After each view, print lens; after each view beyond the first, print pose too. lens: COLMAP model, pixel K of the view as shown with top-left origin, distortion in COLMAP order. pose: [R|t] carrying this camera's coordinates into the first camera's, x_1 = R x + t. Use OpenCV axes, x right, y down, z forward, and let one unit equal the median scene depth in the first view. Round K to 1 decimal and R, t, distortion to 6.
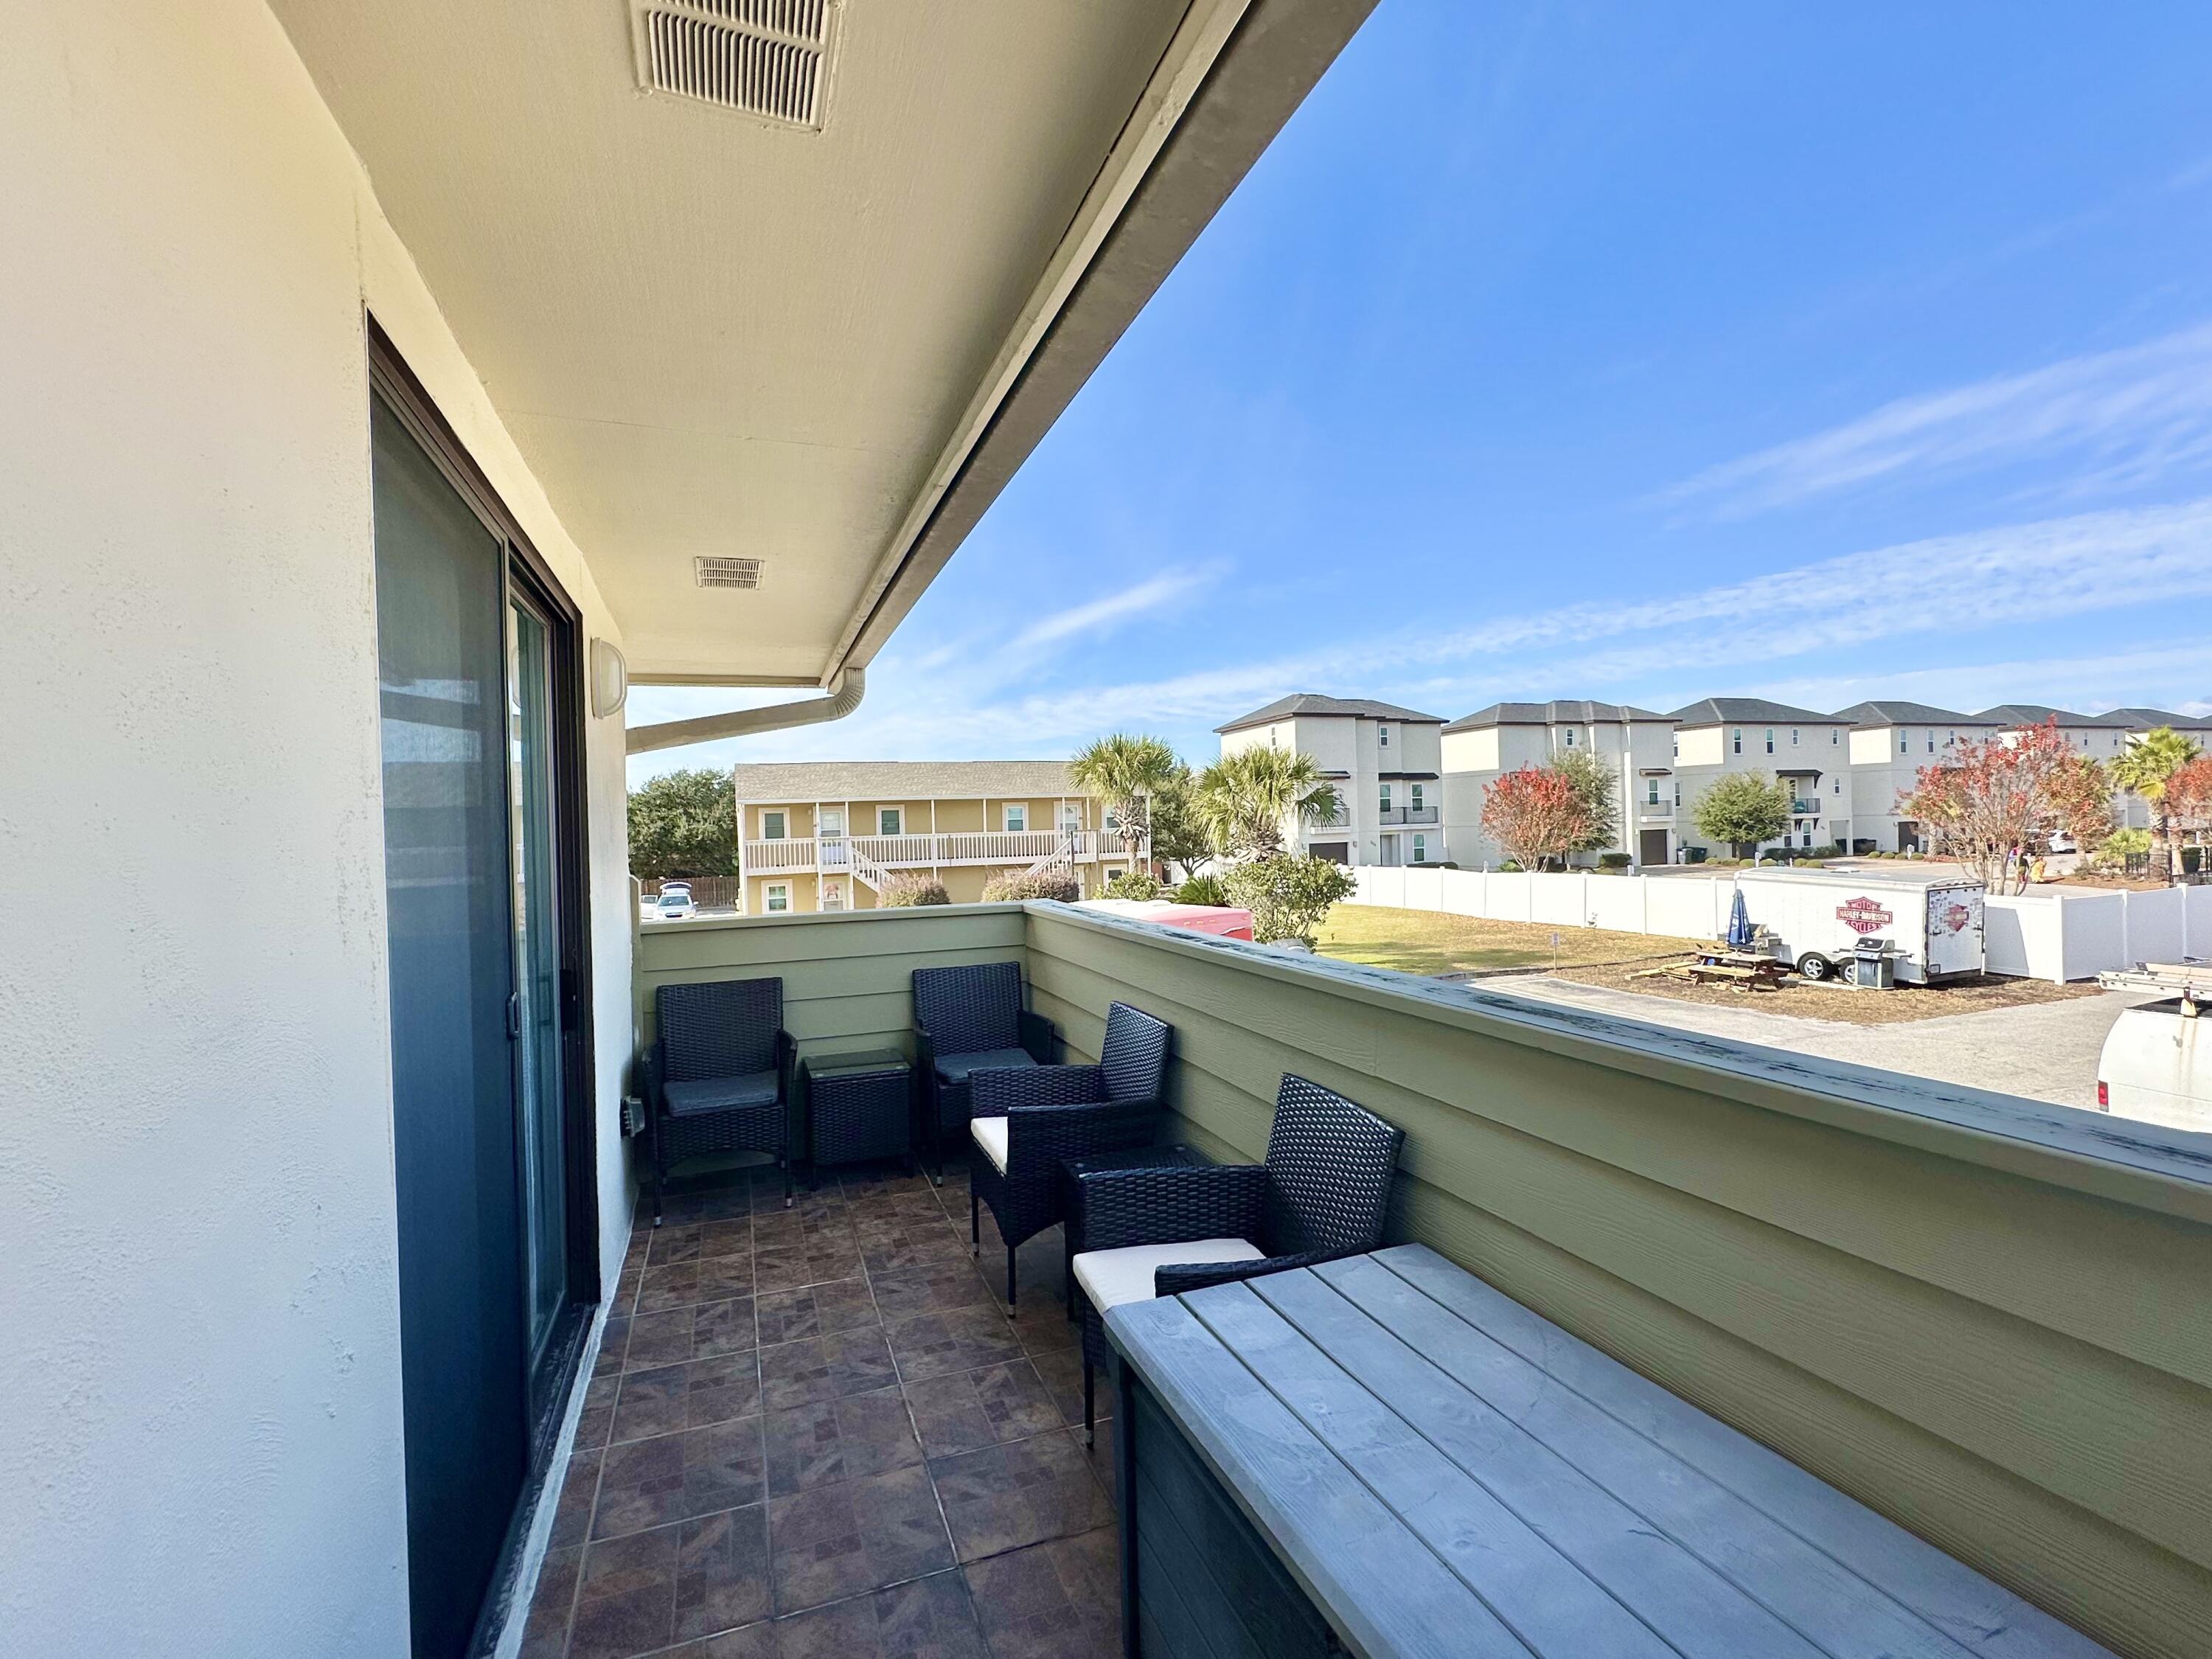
lens RADIAL K [[989.2, 0, 1104.3], [0, 989.2, 832.3], [0, 0, 1]] dist [0.000352, -0.000263]
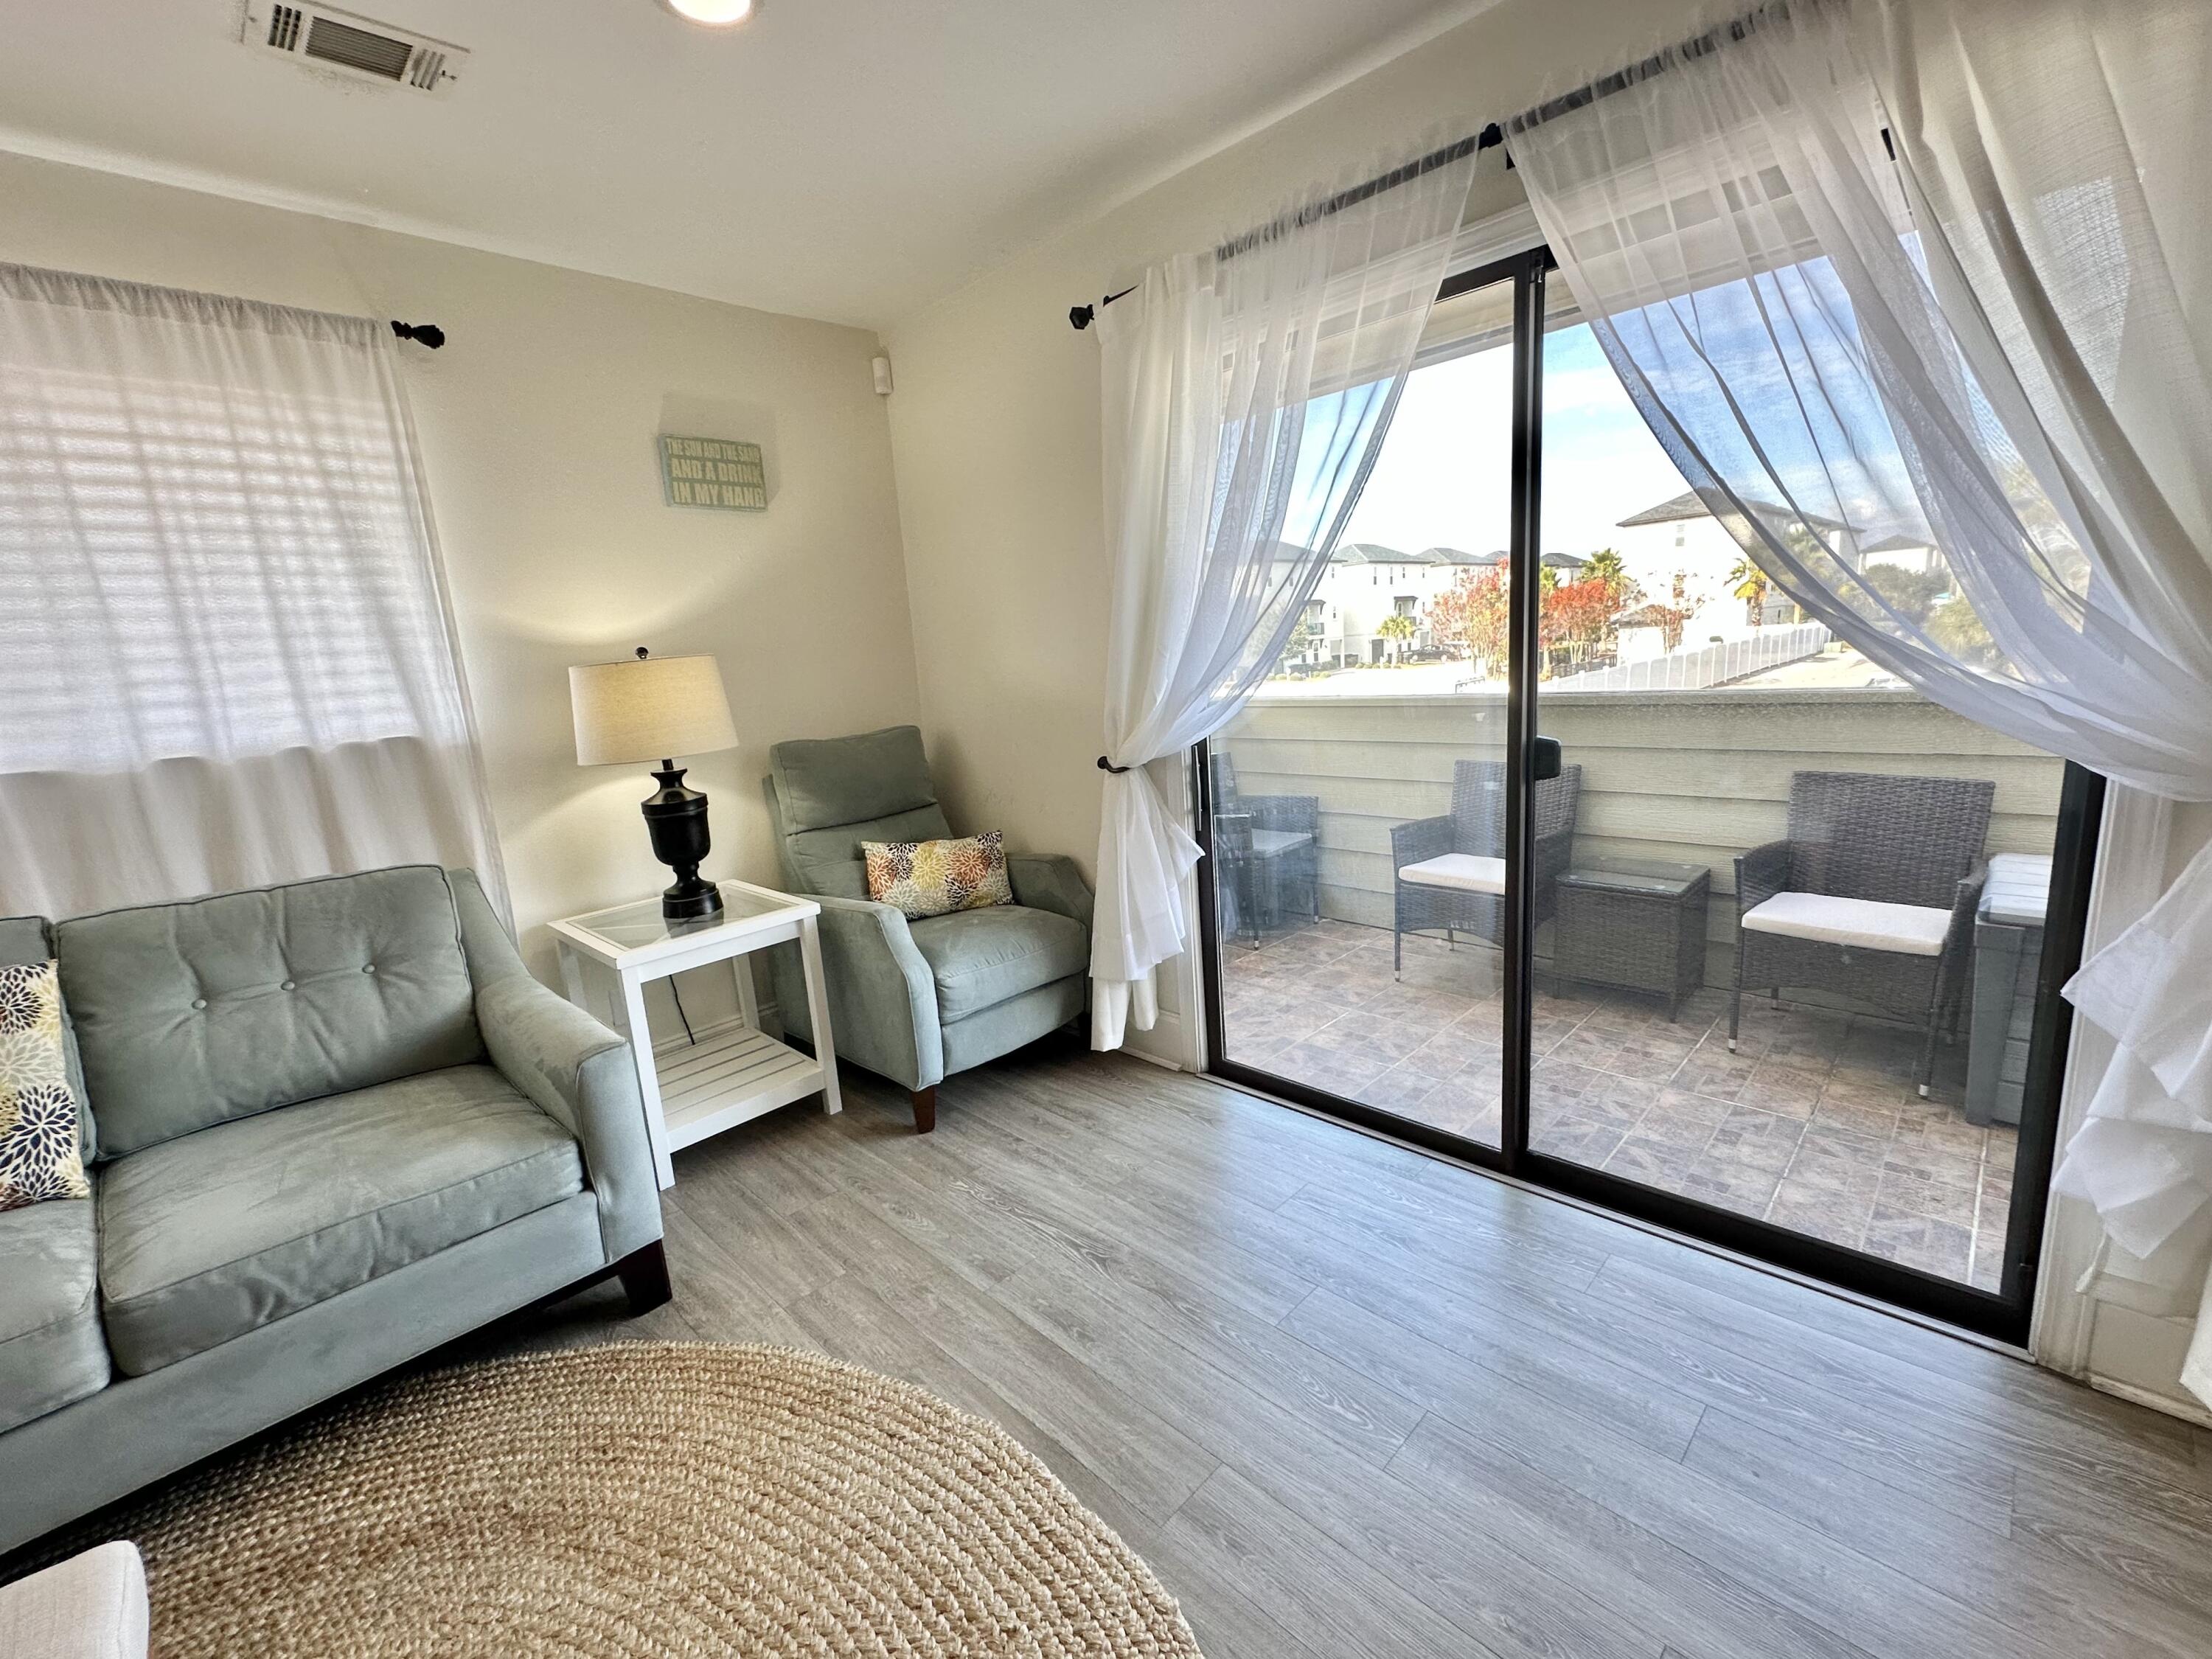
lens RADIAL K [[937.6, 0, 1109.7], [0, 937.6, 829.2], [0, 0, 1]] dist [-0.000347, -0.000007]
pose [[0.908480, -0.116645, 0.401319, -0.757669], [0.048680, 0.983259, 0.175589, 0.032957], [-0.415083, -0.139983, 0.898950, 0.145161]]
